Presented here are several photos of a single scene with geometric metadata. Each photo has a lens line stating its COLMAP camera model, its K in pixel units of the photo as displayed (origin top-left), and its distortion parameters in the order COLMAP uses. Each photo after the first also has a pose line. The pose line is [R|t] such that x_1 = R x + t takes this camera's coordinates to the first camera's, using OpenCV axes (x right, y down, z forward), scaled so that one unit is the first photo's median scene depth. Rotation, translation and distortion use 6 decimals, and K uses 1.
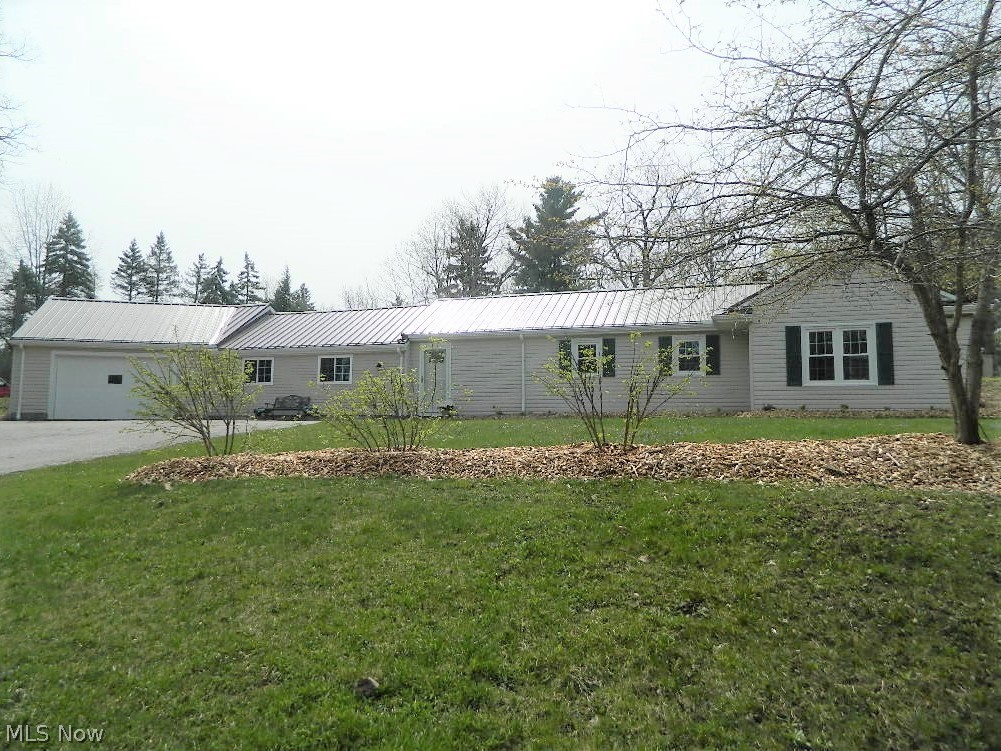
lens RADIAL K [[735.4, 0, 498.8], [0, 735.4, 372.1], [0, 0, 1]] dist [-0.006452, 0.002127]
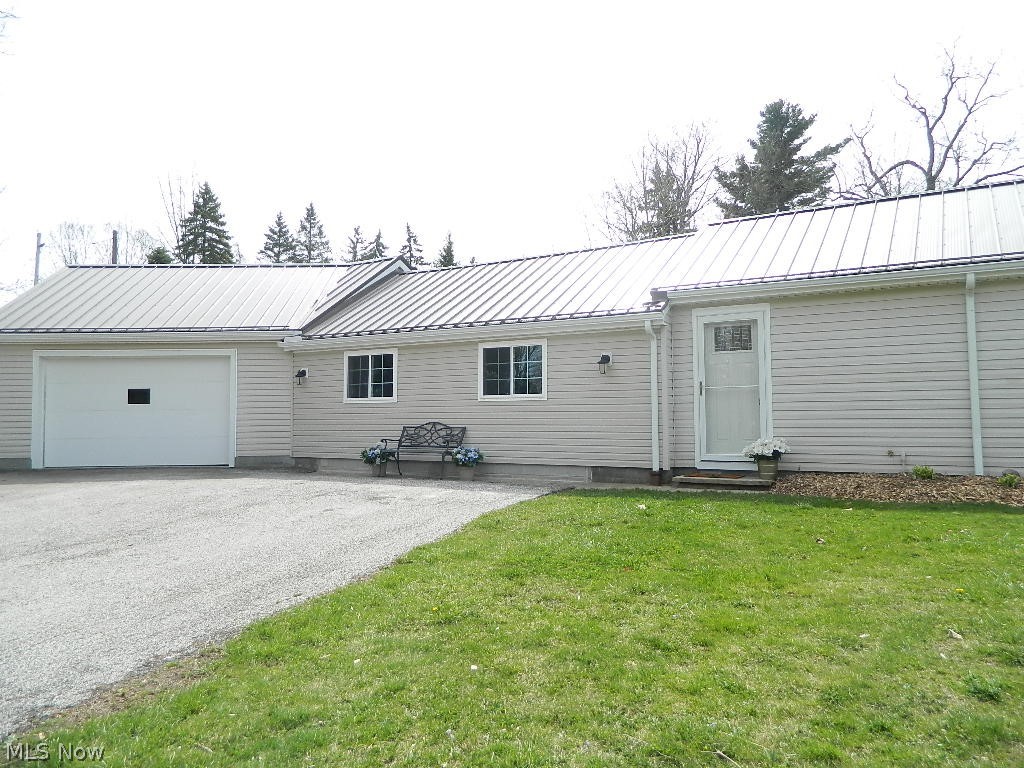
lens RADIAL K [[752.3, 0, 512.9], [0, 752.3, 382.3], [0, 0, 1]] dist [-0.006452, 0.002127]
pose [[0.975936, -0.022480, -0.216897, -0.041717], [0.031346, 0.998804, 0.037522, -0.005380], [0.215795, -0.043418, 0.975473, 0.187551]]
